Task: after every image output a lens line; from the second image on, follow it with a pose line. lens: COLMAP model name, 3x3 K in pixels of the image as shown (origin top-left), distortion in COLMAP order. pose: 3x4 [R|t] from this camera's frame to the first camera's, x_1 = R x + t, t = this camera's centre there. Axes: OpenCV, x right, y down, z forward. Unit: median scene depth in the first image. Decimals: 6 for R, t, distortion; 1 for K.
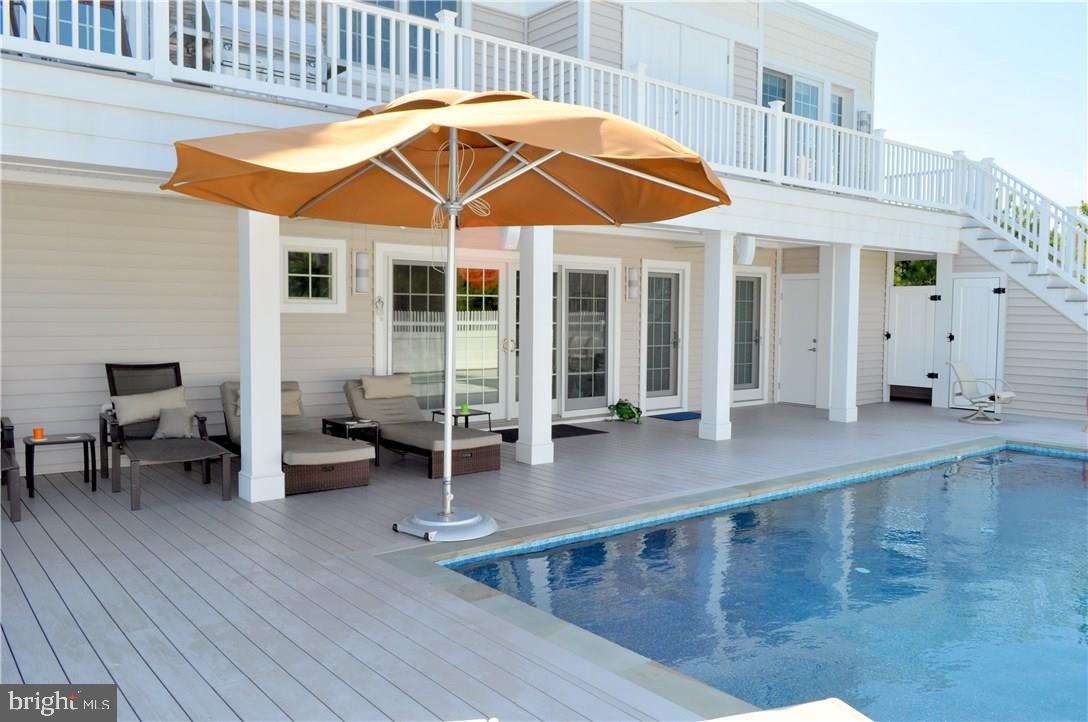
lens RADIAL K [[851.4, 0, 559.3], [0, 851.4, 356.6], [0, 0, 1]] dist [-0.008393, -0.002375]
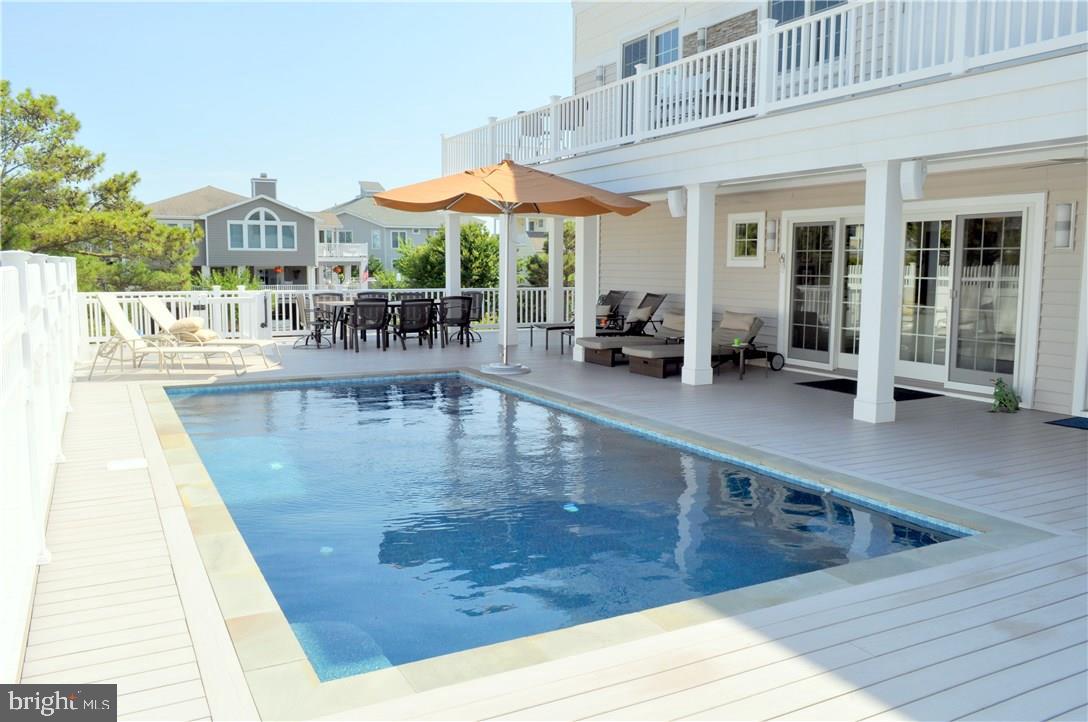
lens RADIAL K [[851.4, 0, 559.3], [0, 851.4, 356.6], [0, 0, 1]] dist [-0.008393, -0.002375]
pose [[-0.179888, 0.096282, -0.978964, 1.150269], [-0.059371, 0.992321, 0.108505, -0.037446], [0.981894, 0.077640, -0.172790, 0.939186]]
